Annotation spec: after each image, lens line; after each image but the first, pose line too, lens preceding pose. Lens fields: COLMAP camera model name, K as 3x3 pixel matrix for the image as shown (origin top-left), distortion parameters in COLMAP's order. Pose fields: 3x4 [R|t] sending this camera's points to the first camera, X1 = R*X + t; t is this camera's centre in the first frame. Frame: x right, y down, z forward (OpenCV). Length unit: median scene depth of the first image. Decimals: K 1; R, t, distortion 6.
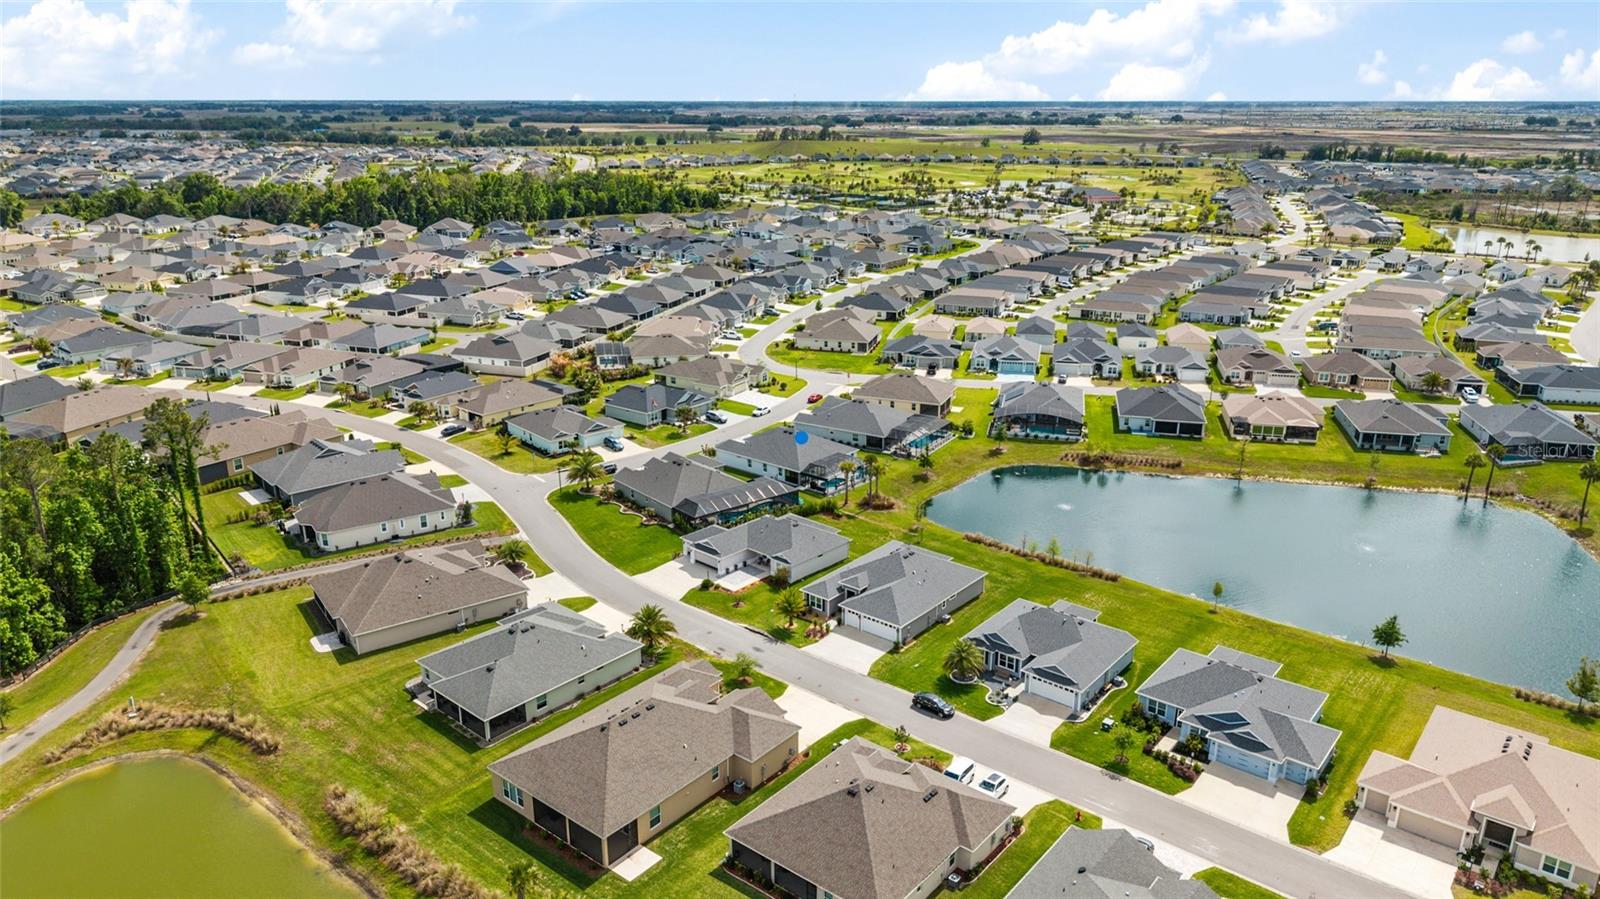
lens RADIAL K [[1067.4, 0, 796.4], [0, 1067.4, 453.7], [0, 0, 1]] dist [0.032963, -0.046210]
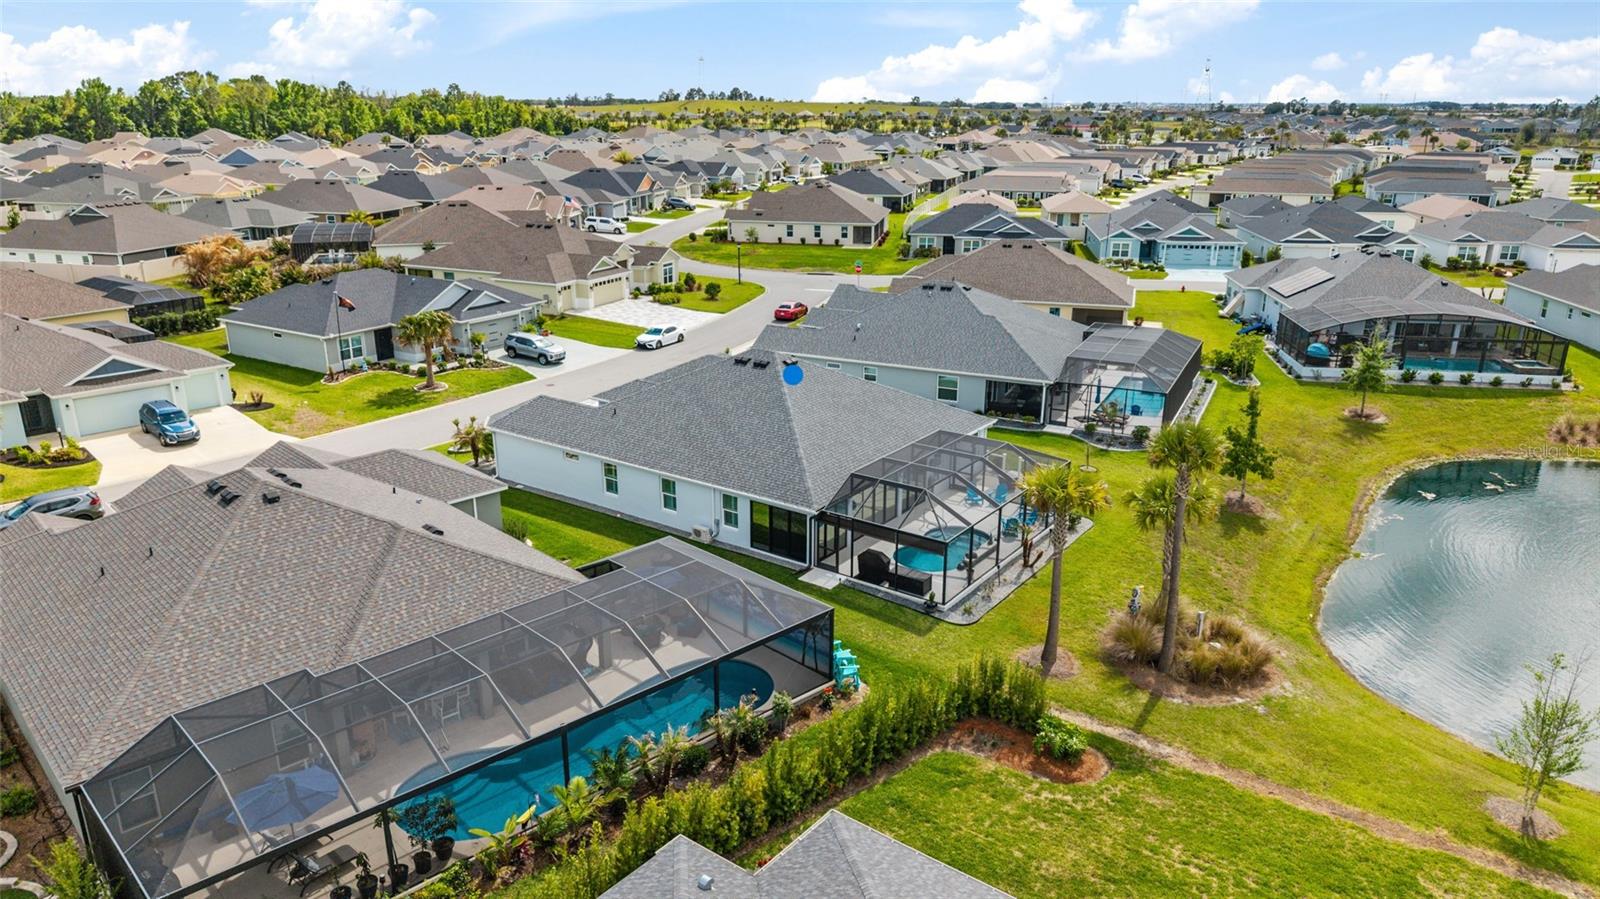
lens RADIAL K [[1060.0, 0, 800.0], [0, 1060.0, 449.5], [0, 0, 1]] dist [0.030460, -0.043798]
pose [[0.996029, -0.023237, 0.085940, -0.016771], [0.023516, 0.999721, -0.002244, 0.002921], [-0.085864, 0.004256, 0.996298, 0.630743]]
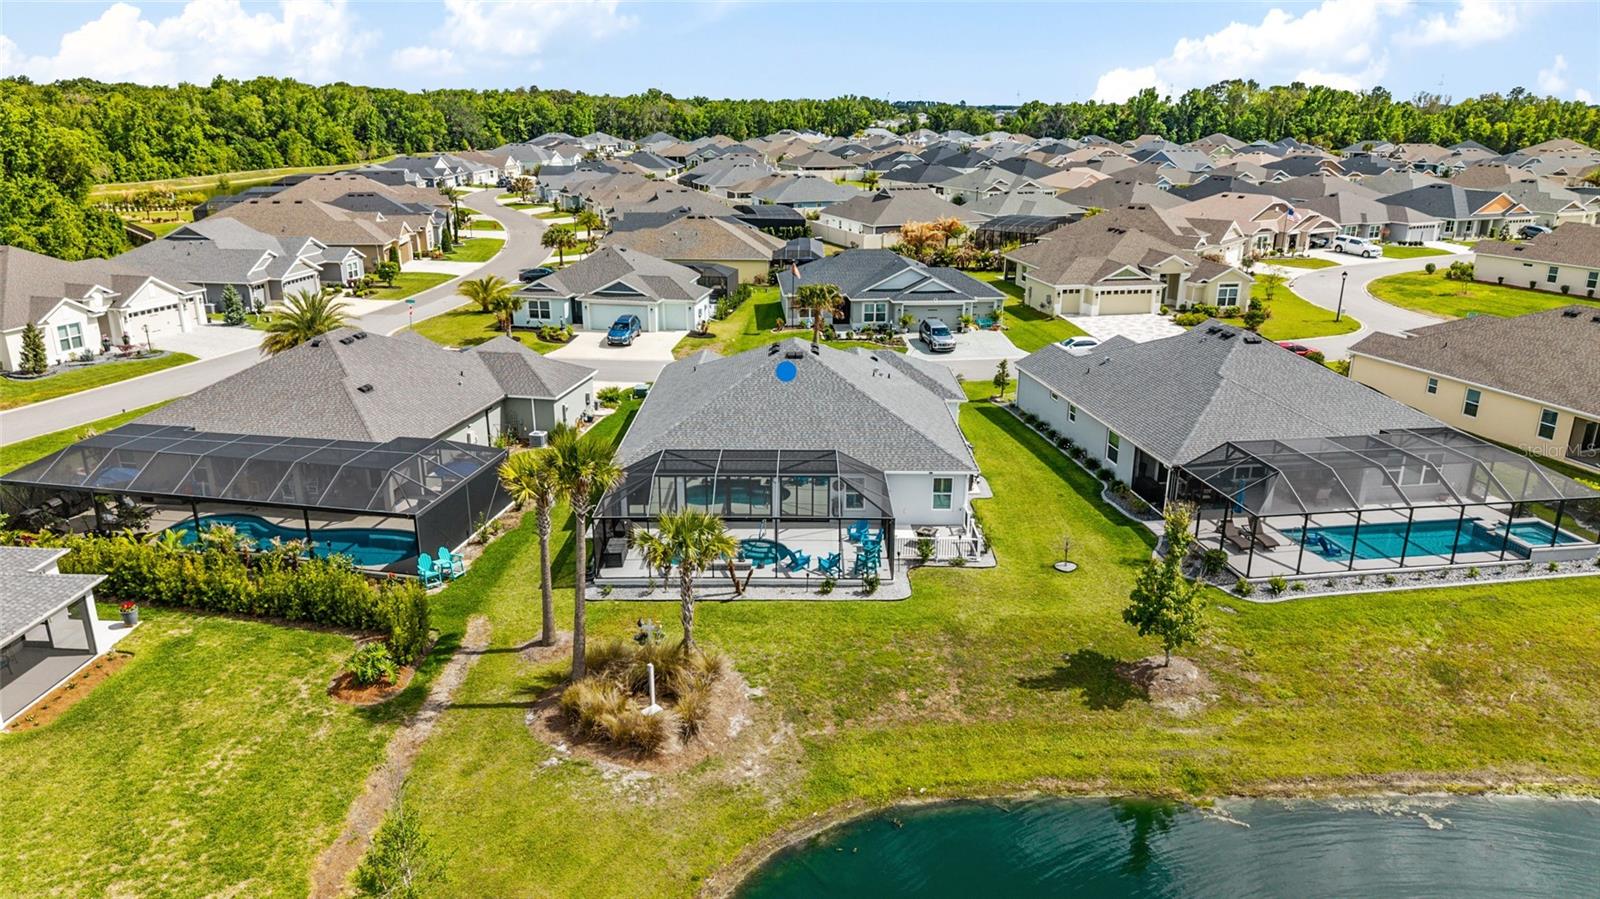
lens RADIAL K [[1067.4, 0, 796.4], [0, 1067.4, 453.7], [0, 0, 1]] dist [0.032963, -0.046210]
pose [[0.646863, 0.235359, -0.725379, 0.182770], [-0.240086, 0.965667, 0.099226, -0.019408], [0.723828, 0.109968, 0.681160, 0.705635]]
